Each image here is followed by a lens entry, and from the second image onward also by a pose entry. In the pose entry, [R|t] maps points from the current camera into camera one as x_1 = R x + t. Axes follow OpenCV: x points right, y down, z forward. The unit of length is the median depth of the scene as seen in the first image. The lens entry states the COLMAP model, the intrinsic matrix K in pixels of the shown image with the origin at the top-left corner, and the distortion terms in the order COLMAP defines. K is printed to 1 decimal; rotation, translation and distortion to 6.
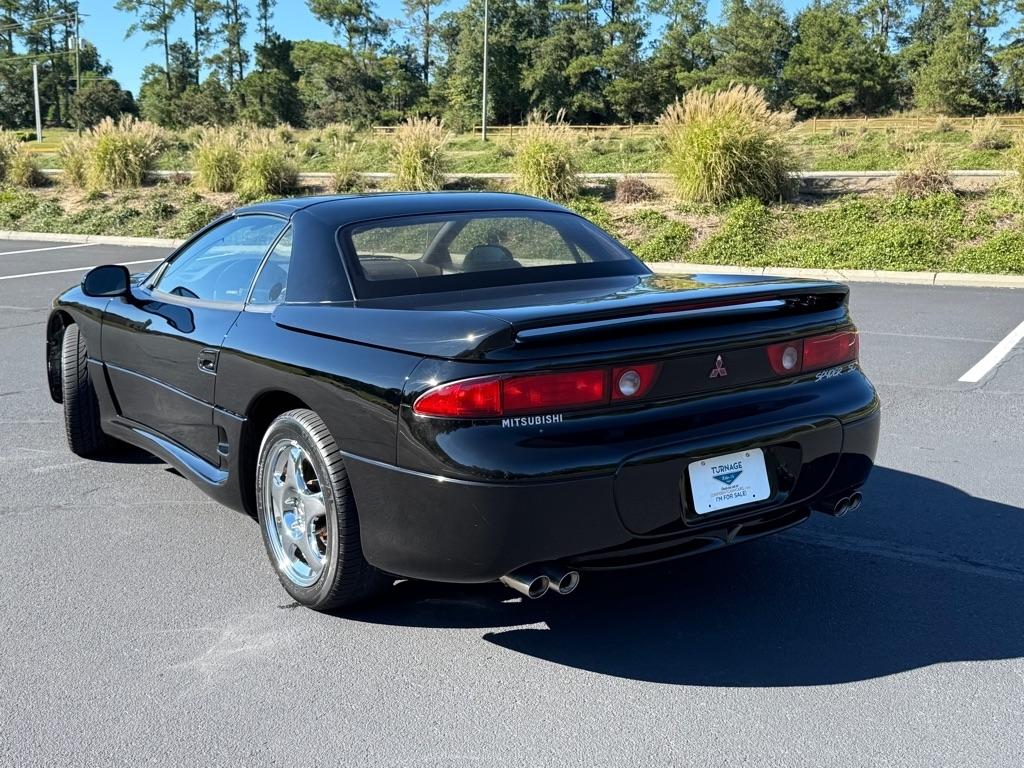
lens RADIAL K [[1204.3, 0, 512.0], [0, 1204.3, 384.0], [0, 0, 1]] dist [0.207761, -0.525143]
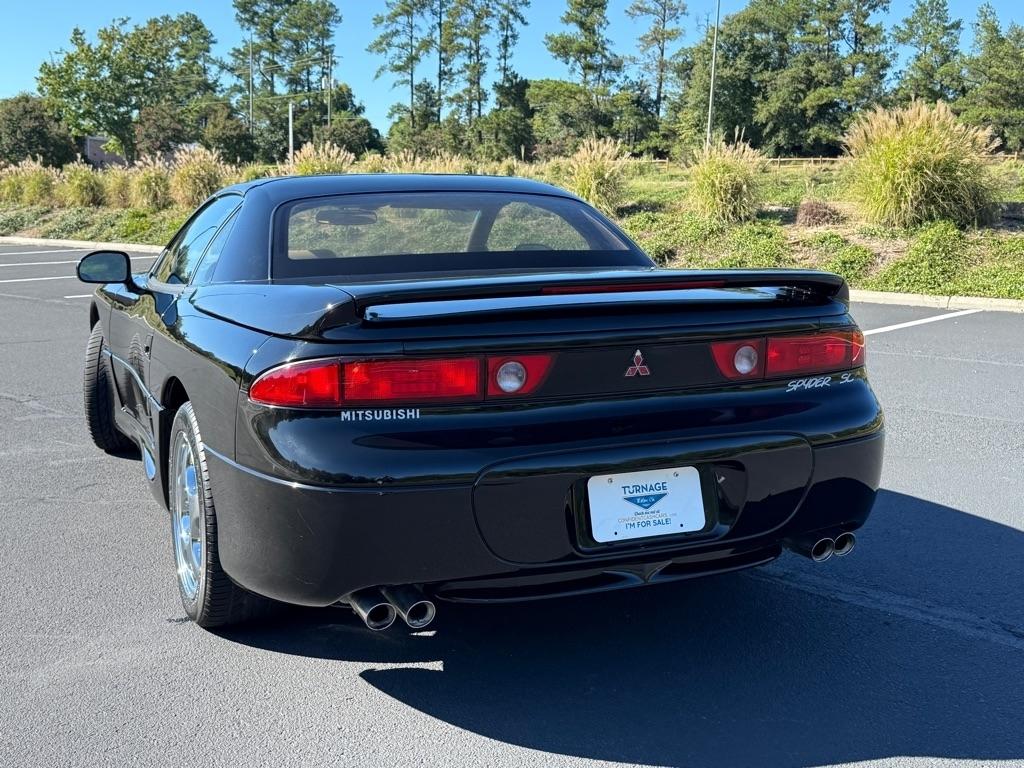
lens RADIAL K [[1199.0, 0, 499.9], [0, 1199.0, 372.3], [0, 0, 1]] dist [0.227380, -0.578521]
pose [[0.979429, 0.038509, -0.198079, 0.041153], [-0.045941, 0.998397, -0.033061, 0.003871], [0.196489, 0.041480, 0.979628, 0.031350]]
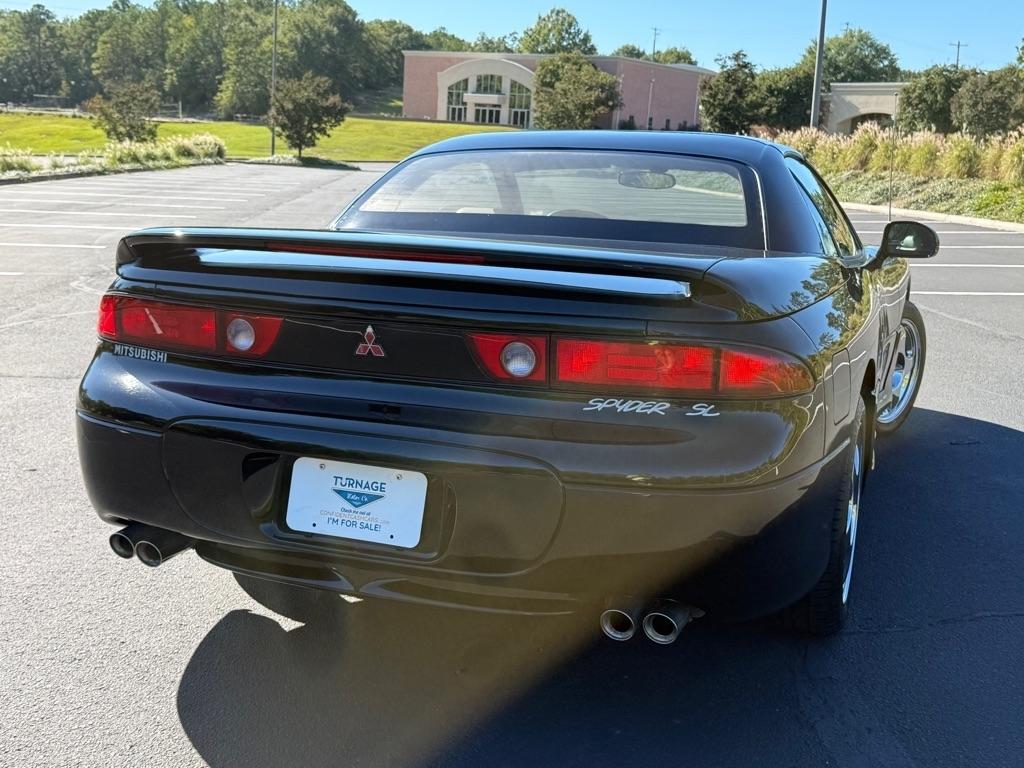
lens RADIAL K [[1199.0, 0, 499.9], [0, 1199.0, 372.3], [0, 0, 1]] dist [0.227380, -0.578521]
pose [[0.548568, 0.175298, -0.817523, 0.135677], [-0.188642, 0.978512, 0.083236, -0.011952], [0.814547, 0.108559, 0.569849, 0.112847]]
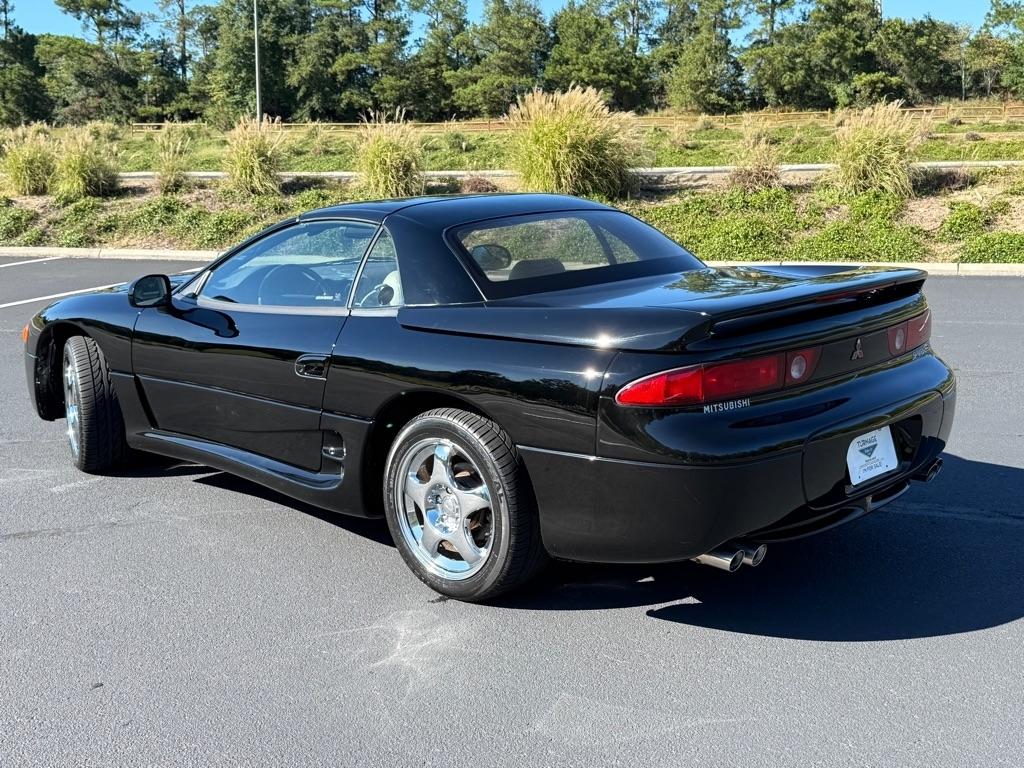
lens RADIAL K [[1204.3, 0, 512.0], [0, 1204.3, 384.0], [0, 0, 1]] dist [0.207761, -0.525143]
pose [[0.980708, -0.046280, 0.189919, -0.058589], [0.045895, 0.998926, 0.006430, -0.000716], [-0.190012, 0.002410, 0.981779, -0.002768]]
